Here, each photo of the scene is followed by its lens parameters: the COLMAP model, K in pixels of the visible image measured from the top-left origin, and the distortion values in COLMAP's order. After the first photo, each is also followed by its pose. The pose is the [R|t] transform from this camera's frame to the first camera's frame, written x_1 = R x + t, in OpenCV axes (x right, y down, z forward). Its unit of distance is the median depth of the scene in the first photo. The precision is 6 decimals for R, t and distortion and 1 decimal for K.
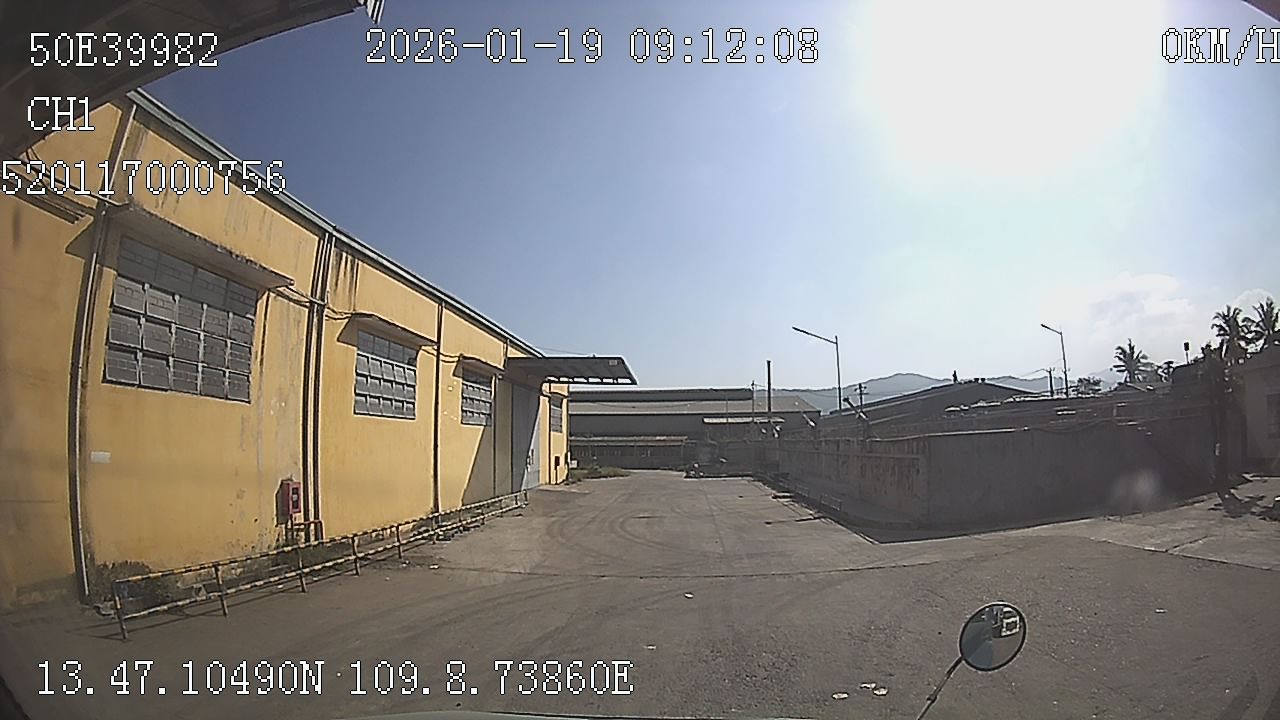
lens RADIAL K [[791.7, 0, 650.7], [0, 791.7, 363.8], [0, 0, 1]] dist [-0.315920, 0.073702]
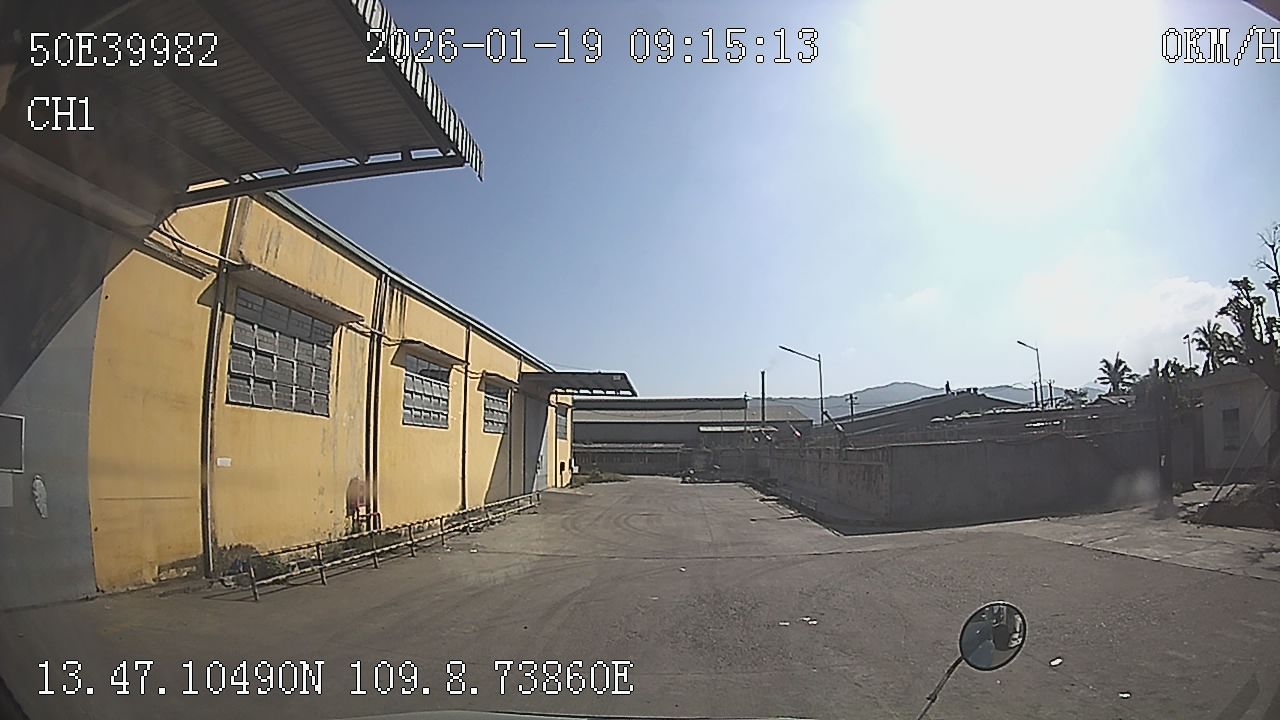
lens RADIAL K [[850.4, 0, 640.9], [0, 850.4, 369.8], [0, 0, 1]] dist [-0.369632, 0.098961]
pose [[0.999961, 0.006938, -0.005495, -0.009782], [-0.006907, 0.999960, 0.005628, -0.026016], [0.005534, -0.005590, 0.999969, -0.259509]]
